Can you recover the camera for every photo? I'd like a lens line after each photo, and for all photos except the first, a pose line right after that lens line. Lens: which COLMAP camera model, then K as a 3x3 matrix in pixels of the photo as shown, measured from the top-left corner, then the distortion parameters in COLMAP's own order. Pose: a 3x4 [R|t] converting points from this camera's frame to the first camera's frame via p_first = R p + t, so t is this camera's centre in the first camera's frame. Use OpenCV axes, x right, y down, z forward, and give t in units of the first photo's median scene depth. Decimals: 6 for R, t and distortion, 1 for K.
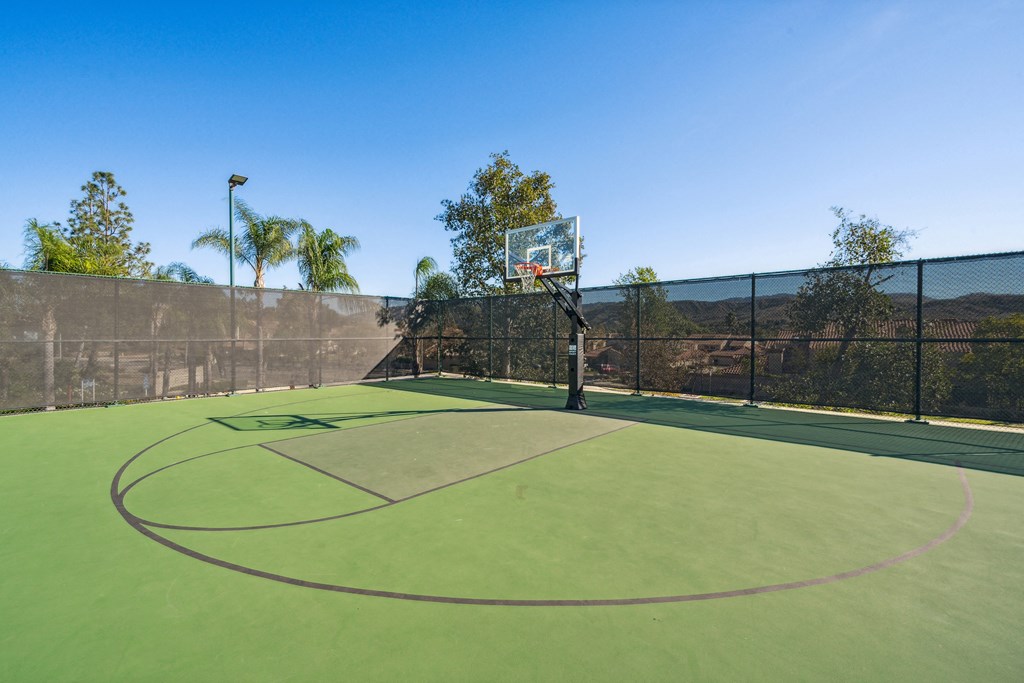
lens RADIAL K [[447.7, 0, 513.2], [0, 447.7, 341.5], [0, 0, 1]] dist [-0.000154, -0.000008]
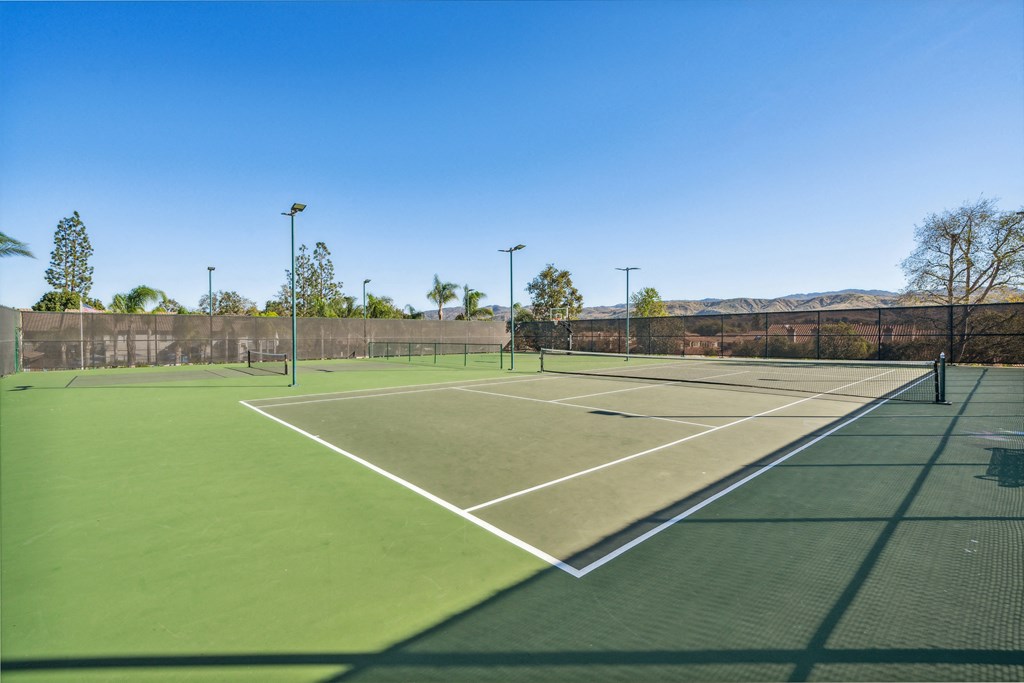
lens RADIAL K [[447.7, 0, 515.6], [0, 447.7, 340.8], [0, 0, 1]] dist [-0.000154, -0.000008]
pose [[0.994080, -0.005349, -0.108520, 0.050990], [0.005084, 0.999983, -0.002720, 0.024821], [0.108533, 0.002153, 0.994091, -1.499202]]
